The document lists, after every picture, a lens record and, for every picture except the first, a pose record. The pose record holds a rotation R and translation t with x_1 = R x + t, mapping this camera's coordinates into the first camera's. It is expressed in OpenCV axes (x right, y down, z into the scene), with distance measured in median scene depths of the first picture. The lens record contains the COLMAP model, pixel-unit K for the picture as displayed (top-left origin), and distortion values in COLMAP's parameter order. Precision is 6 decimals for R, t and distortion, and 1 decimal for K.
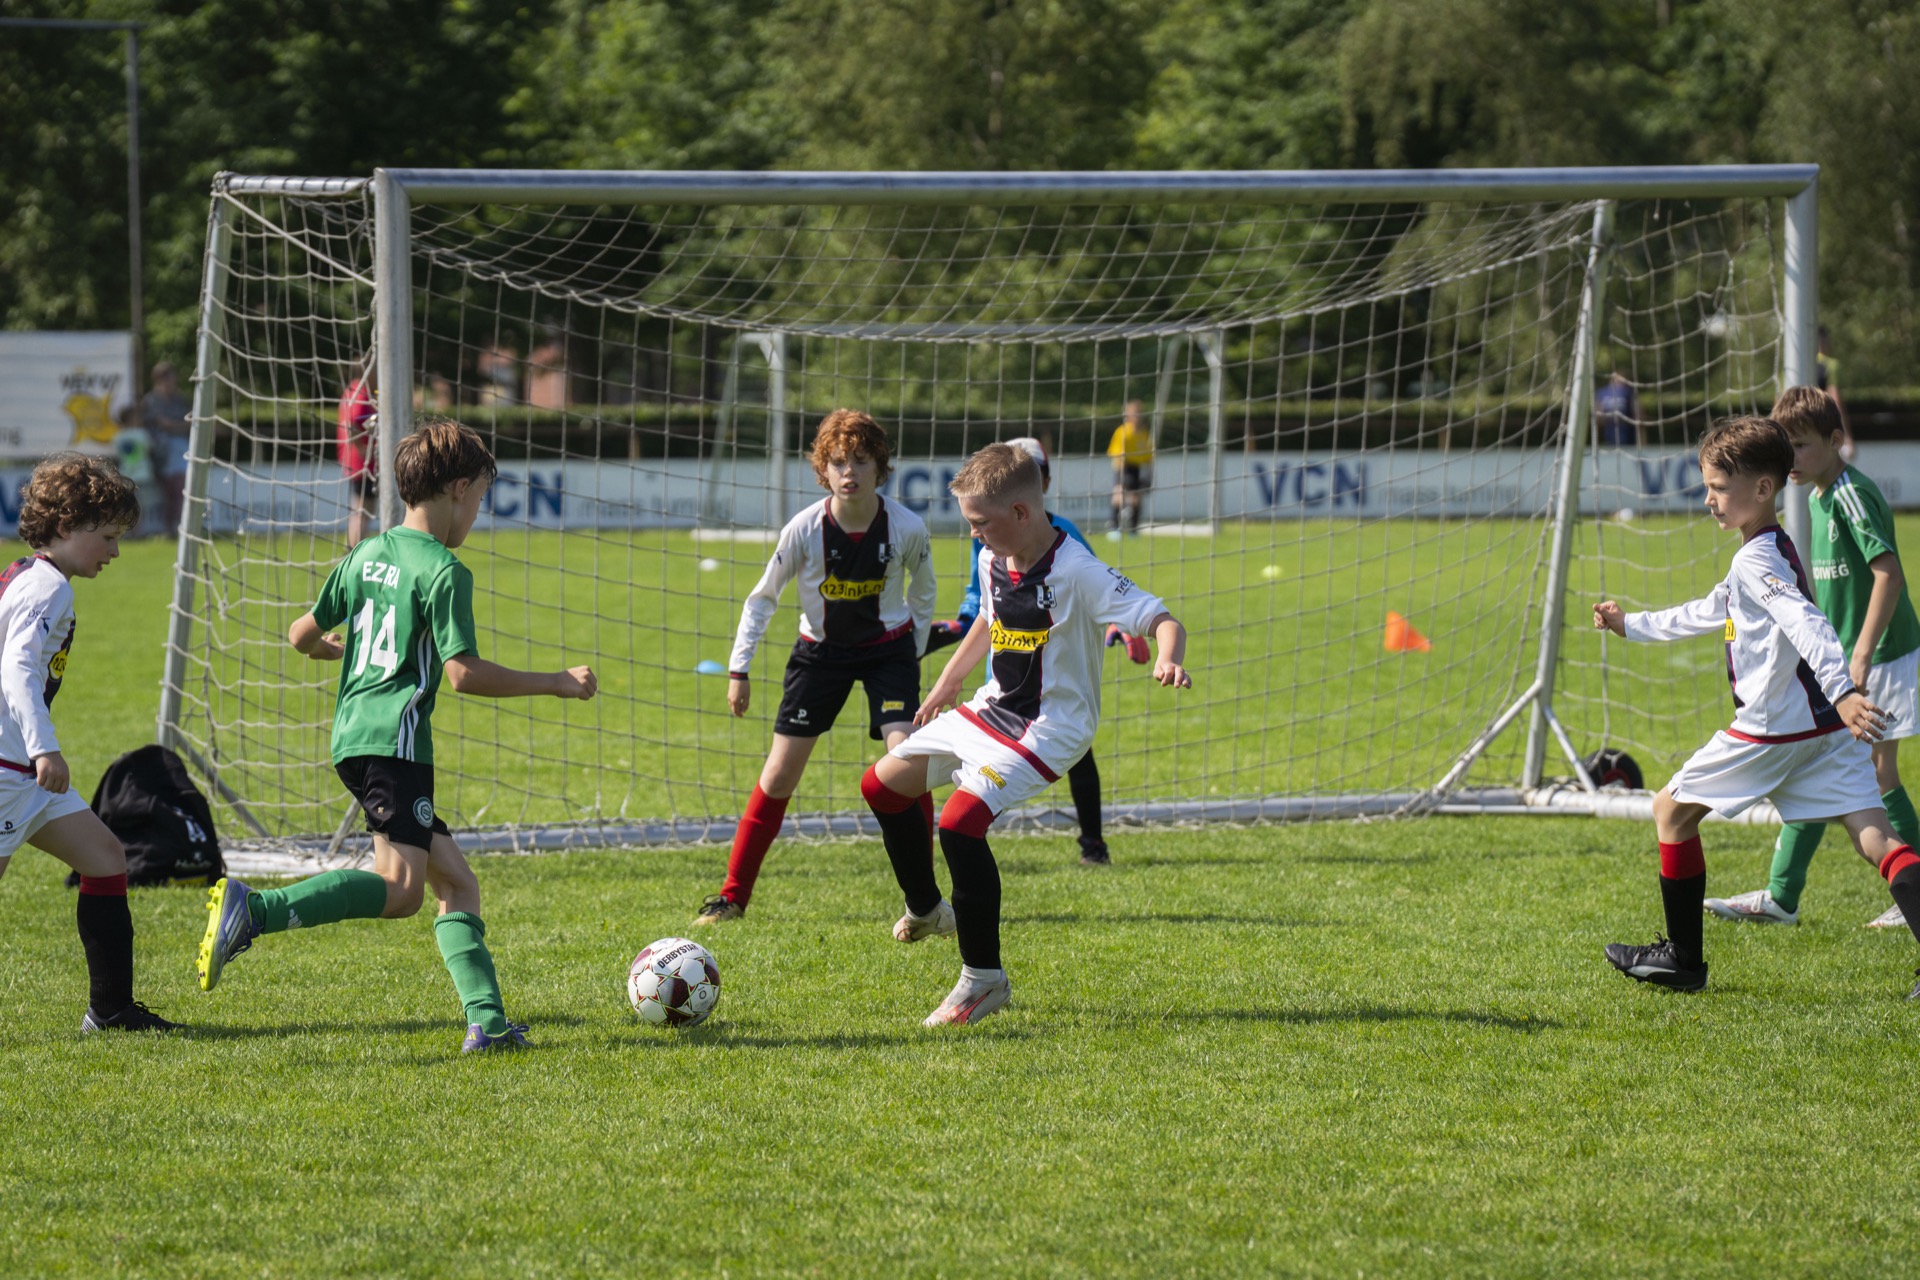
lens RADIAL K [[11193.5, 0, 960.3], [0, 11193.5, 641.9], [0, 0, 1]] dist [0.175647, 0.000000]
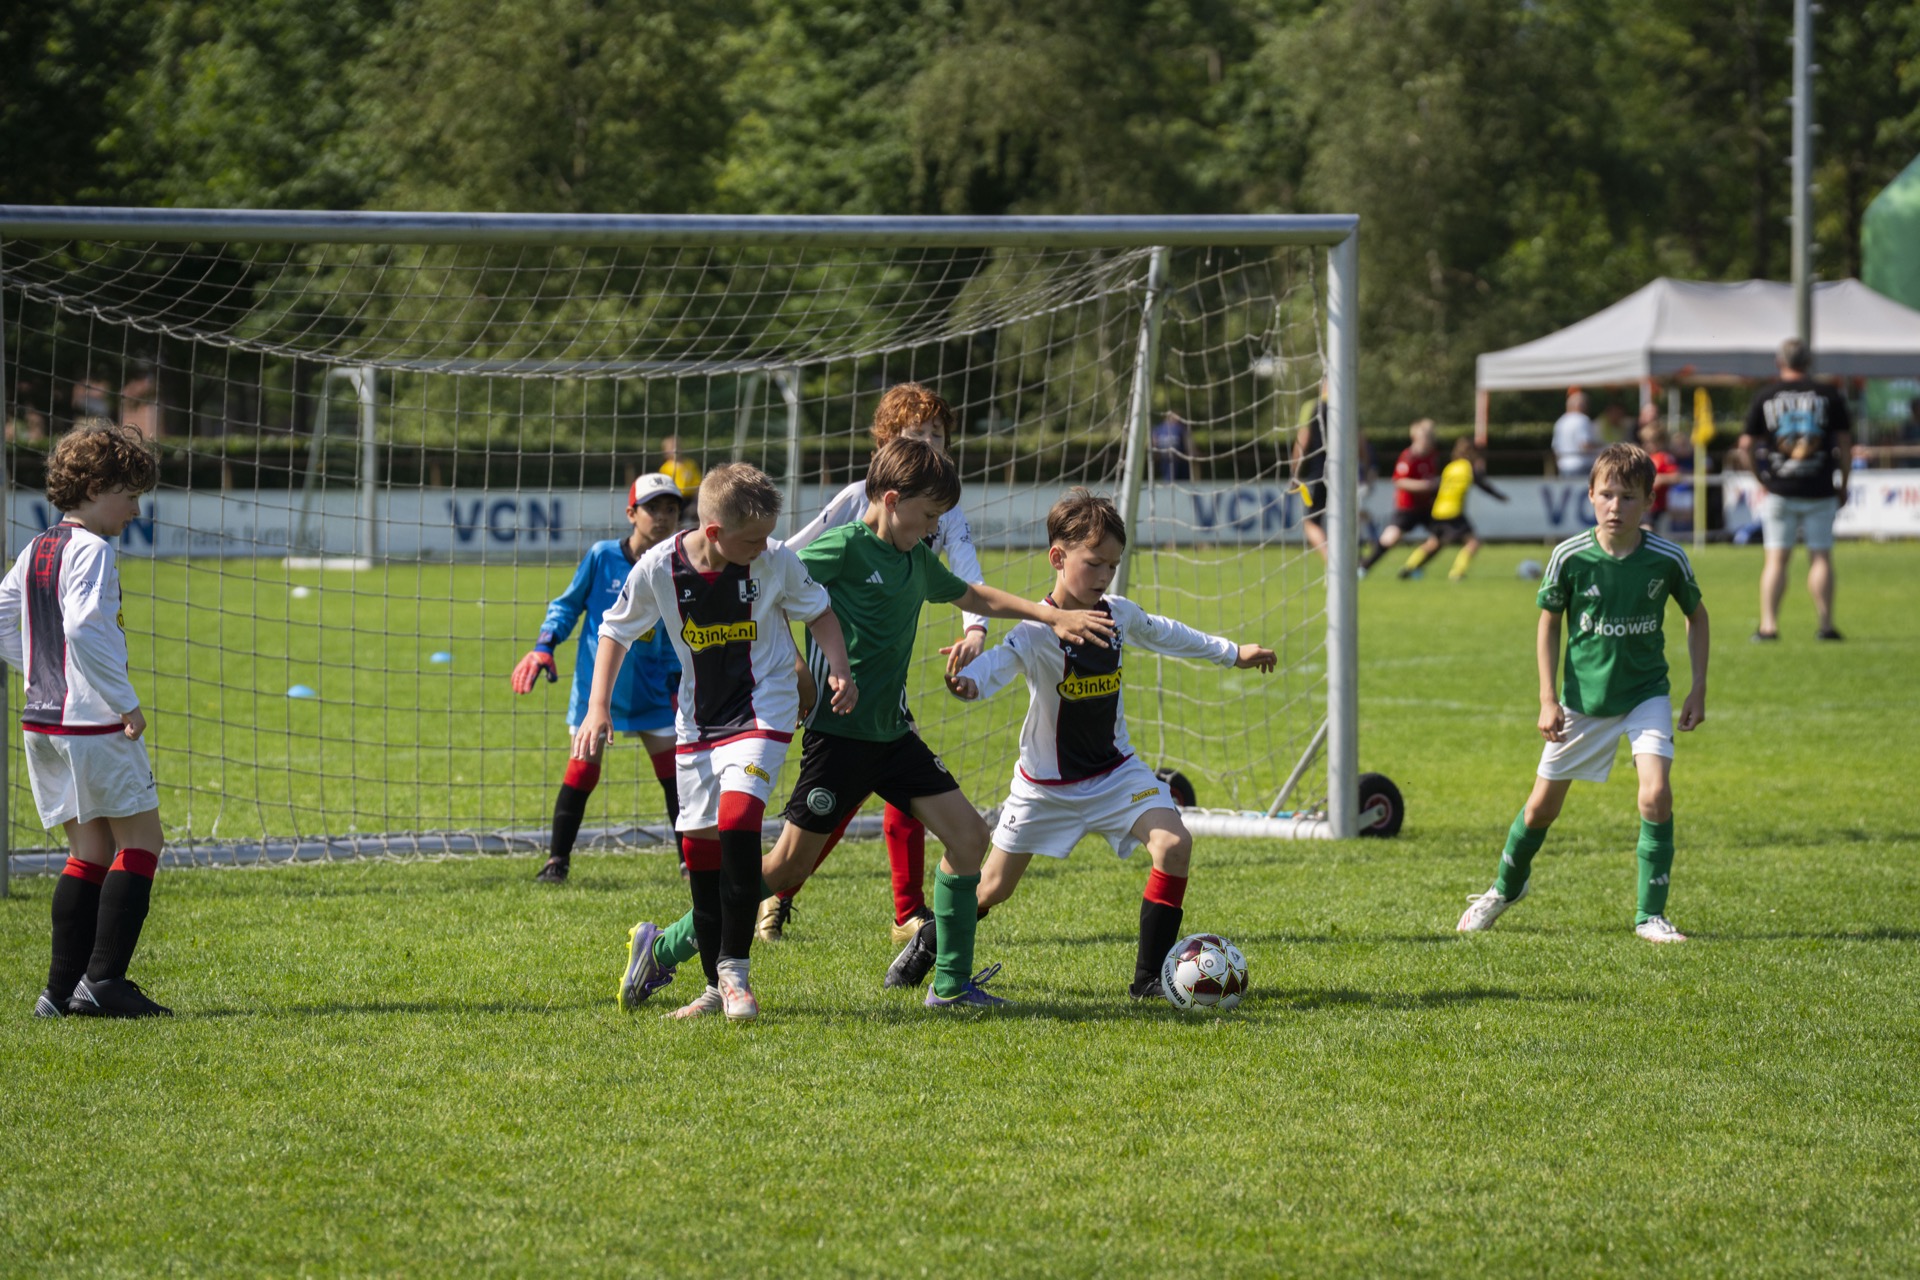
lens RADIAL K [[11193.5, 0, 959.8], [0, 11193.5, 638.0], [0, 0, 1]] dist [0.175647, 0.000000]
pose [[0.971657, -0.000321, 0.236397, -0.208198], [-0.000453, 0.999995, 0.003218, -0.006031], [-0.236397, -0.003234, 0.971651, -0.017465]]
